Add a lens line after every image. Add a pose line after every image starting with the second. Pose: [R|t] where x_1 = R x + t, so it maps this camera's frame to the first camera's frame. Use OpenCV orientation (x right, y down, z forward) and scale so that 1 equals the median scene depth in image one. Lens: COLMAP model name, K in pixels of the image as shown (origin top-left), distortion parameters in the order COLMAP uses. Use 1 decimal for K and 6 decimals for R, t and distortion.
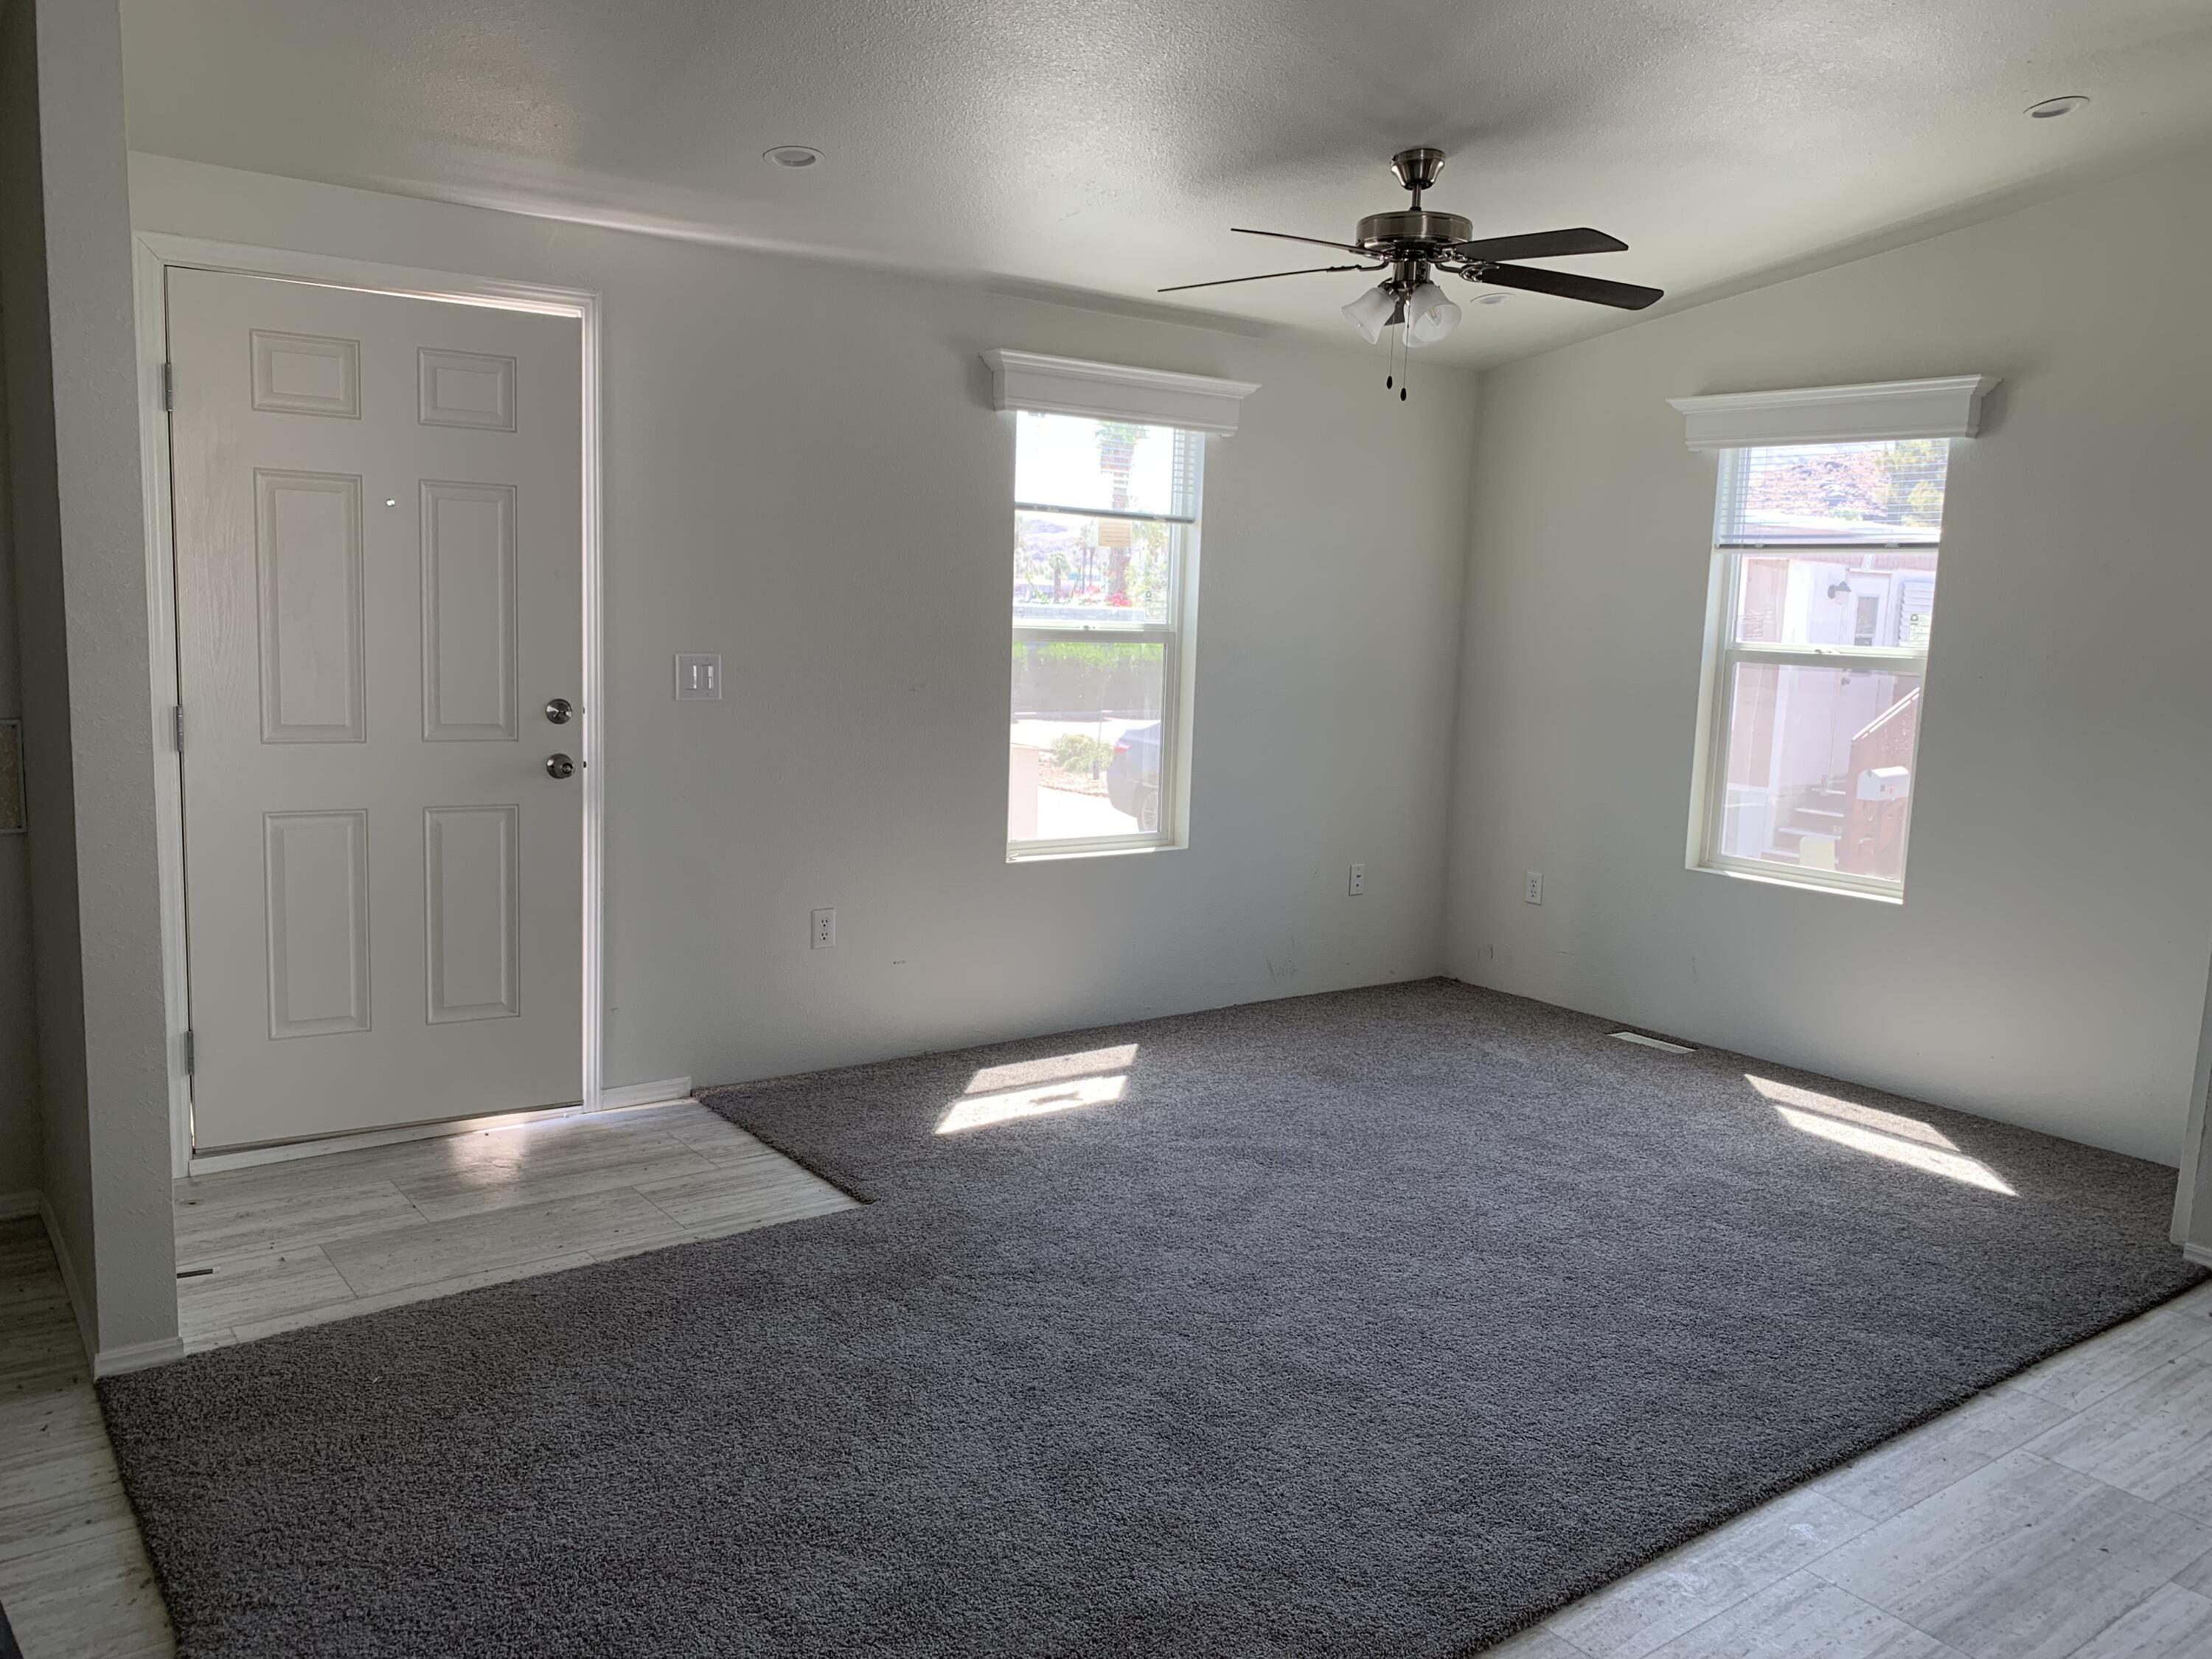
lens RADIAL K [[1727.1, 0, 1106.0], [0, 1727.1, 829.5], [0, 0, 1]] dist [0.014079, 0.001312]
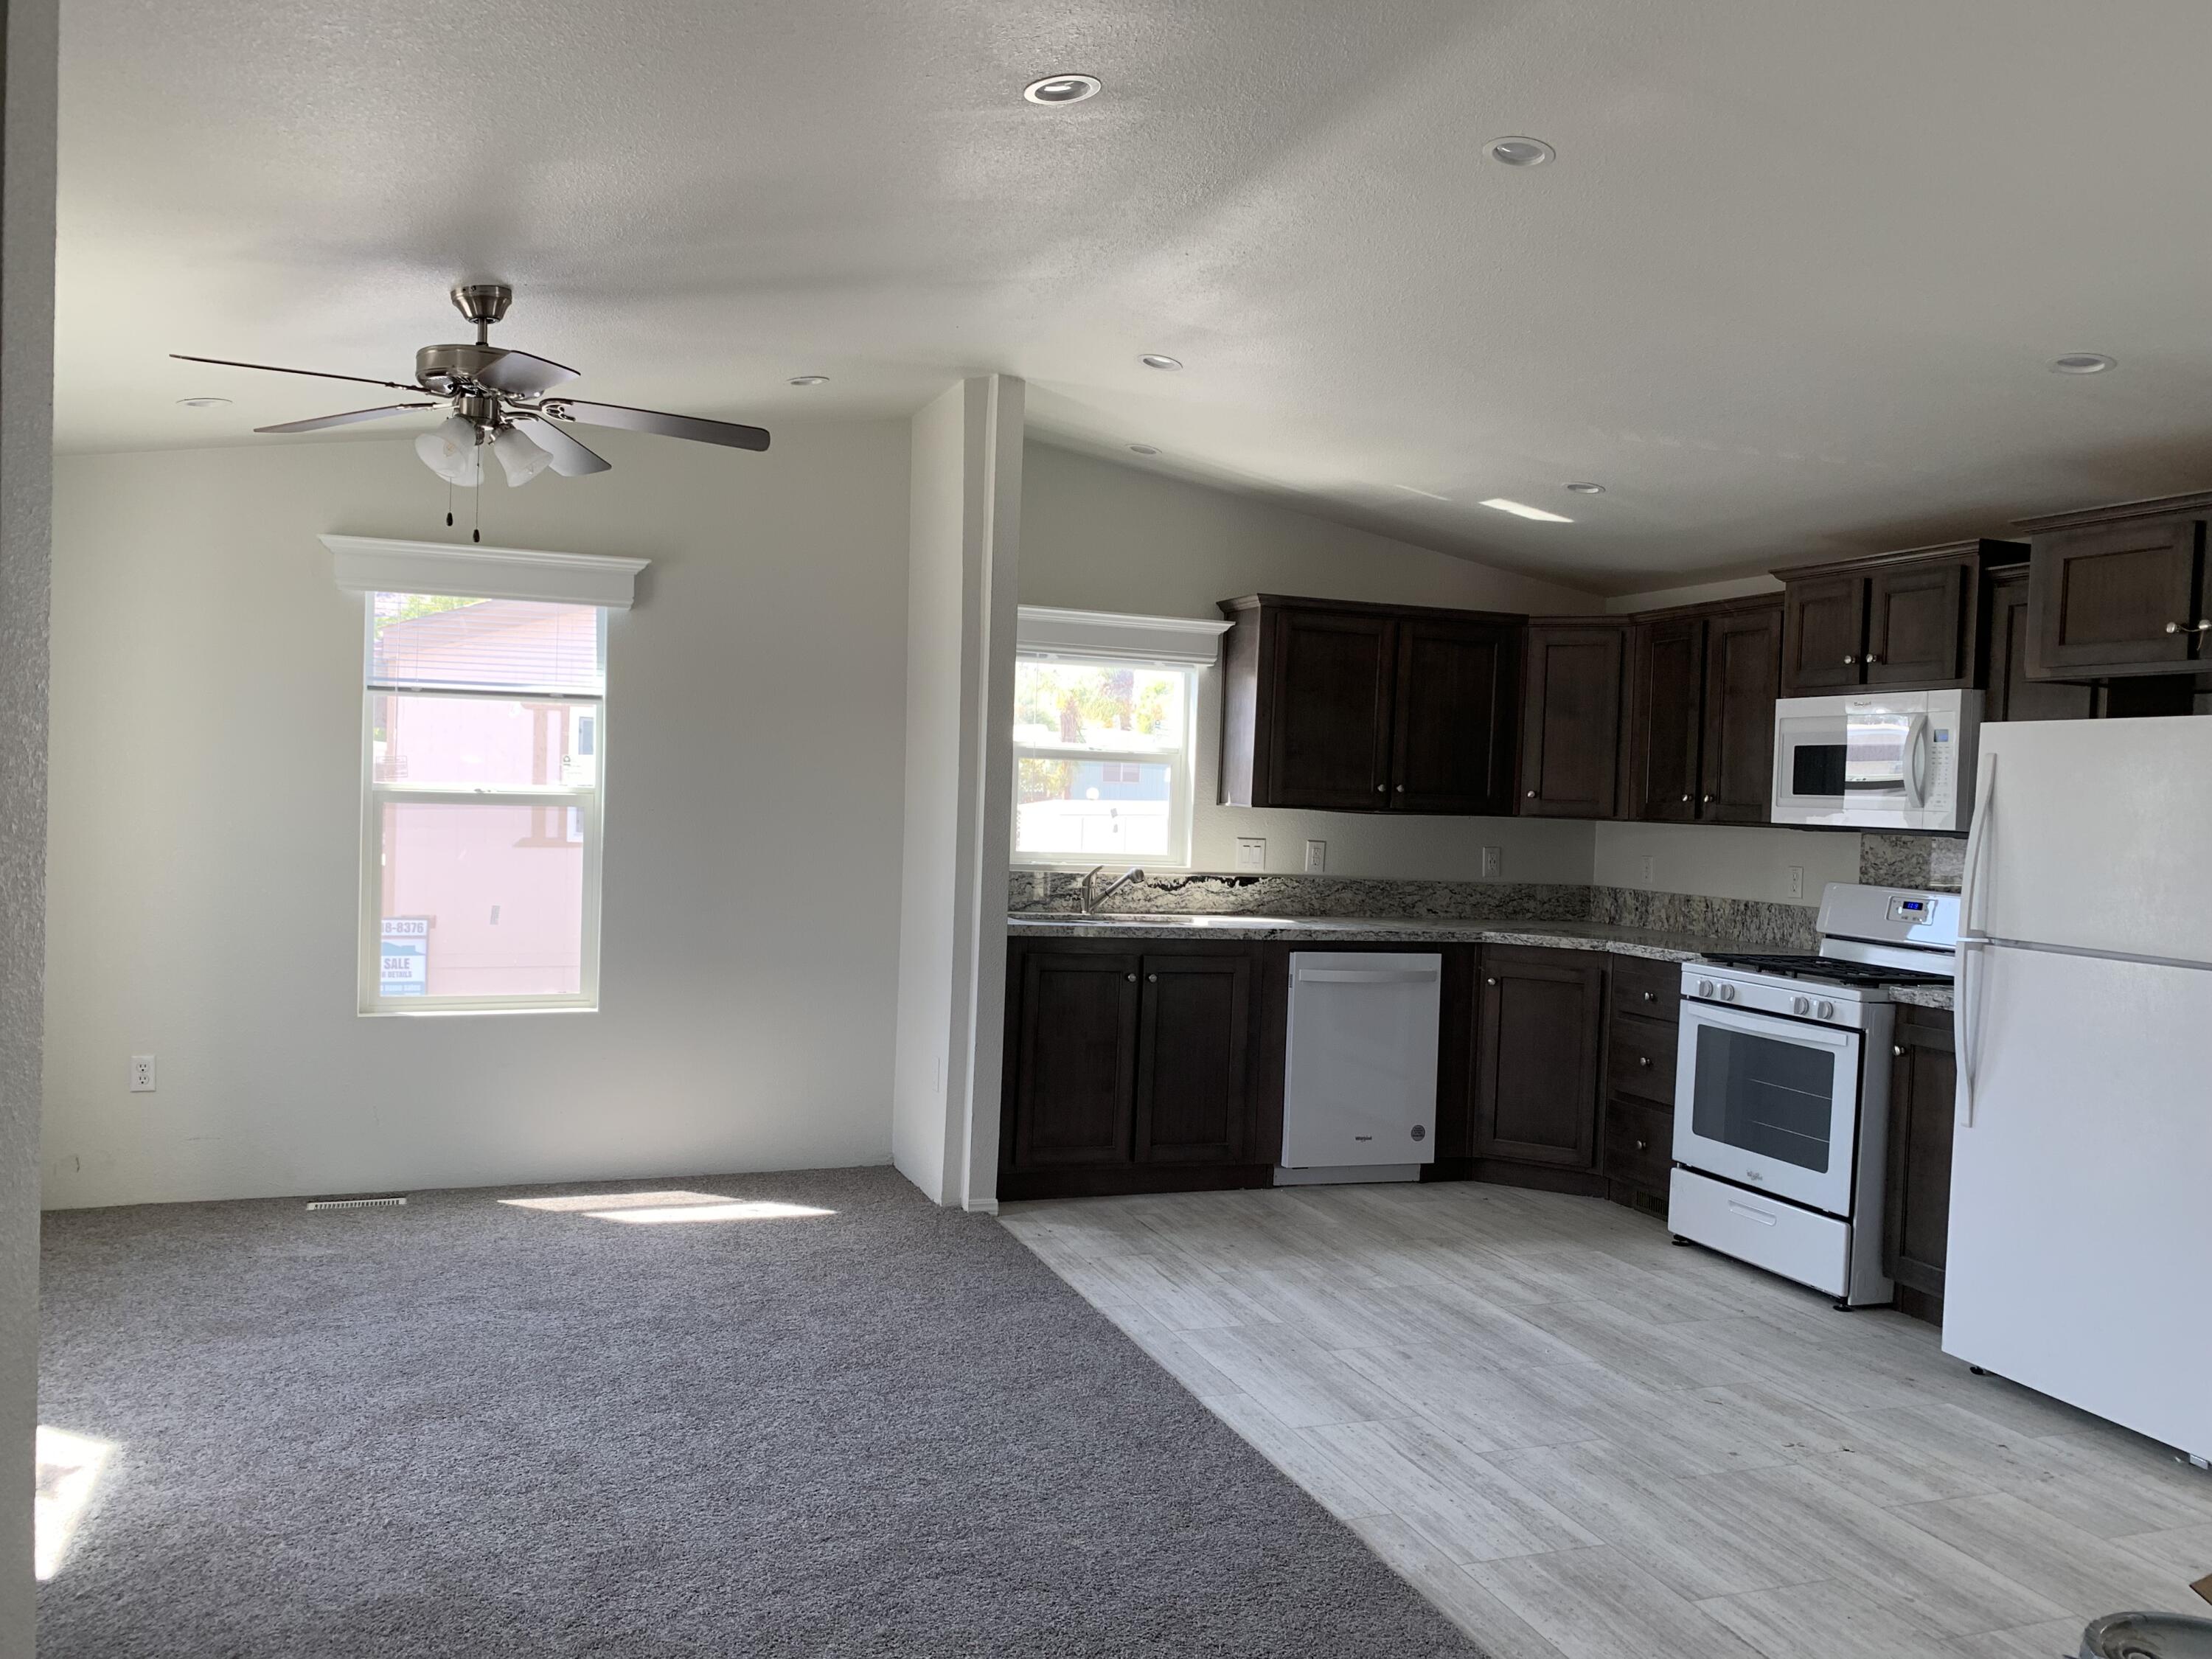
lens RADIAL K [[1727.1, 0, 1106.0], [0, 1727.1, 829.5], [0, 0, 1]] dist [0.014079, 0.001312]
pose [[0.269447, -0.054144, 0.961492, -0.556309], [0.106744, 0.993945, 0.026058, -0.072461], [-0.957081, 0.095613, 0.273595, 0.380060]]
